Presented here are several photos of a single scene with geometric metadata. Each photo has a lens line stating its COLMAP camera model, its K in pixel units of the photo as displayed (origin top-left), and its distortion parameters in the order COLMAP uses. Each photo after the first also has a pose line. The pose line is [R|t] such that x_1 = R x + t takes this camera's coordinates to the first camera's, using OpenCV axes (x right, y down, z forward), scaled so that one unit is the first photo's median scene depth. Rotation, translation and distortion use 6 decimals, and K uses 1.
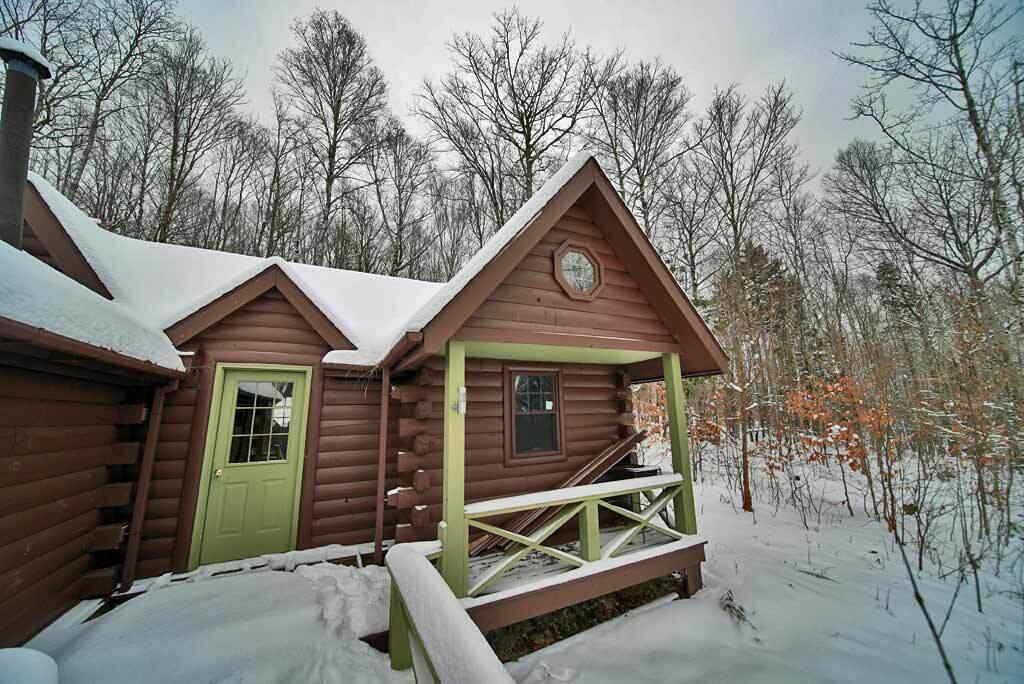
lens RADIAL K [[358.3, 0, 512.0], [0, 358.3, 342.0], [0, 0, 1]] dist [-0.000604, -0.000201]
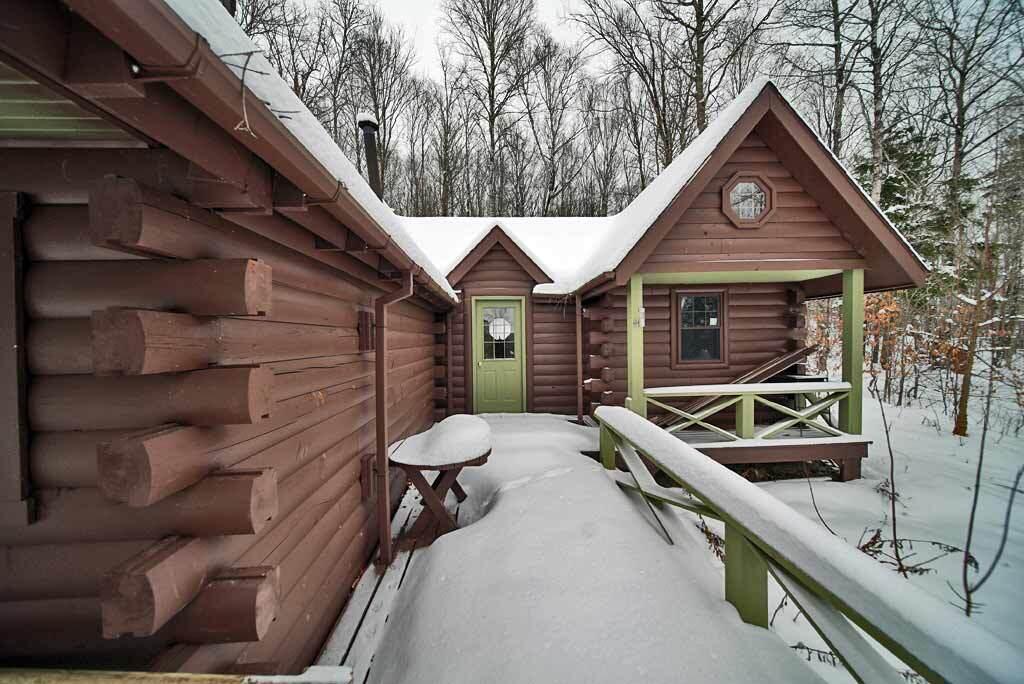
lens RADIAL K [[358.3, 0, 512.0], [0, 358.3, 342.0], [0, 0, 1]] dist [-0.000604, -0.000201]
pose [[0.913801, 0.012289, -0.405976, -0.021798], [0.076453, 0.976470, 0.201645, -0.045170], [0.398901, -0.215302, 0.891360, -0.328828]]
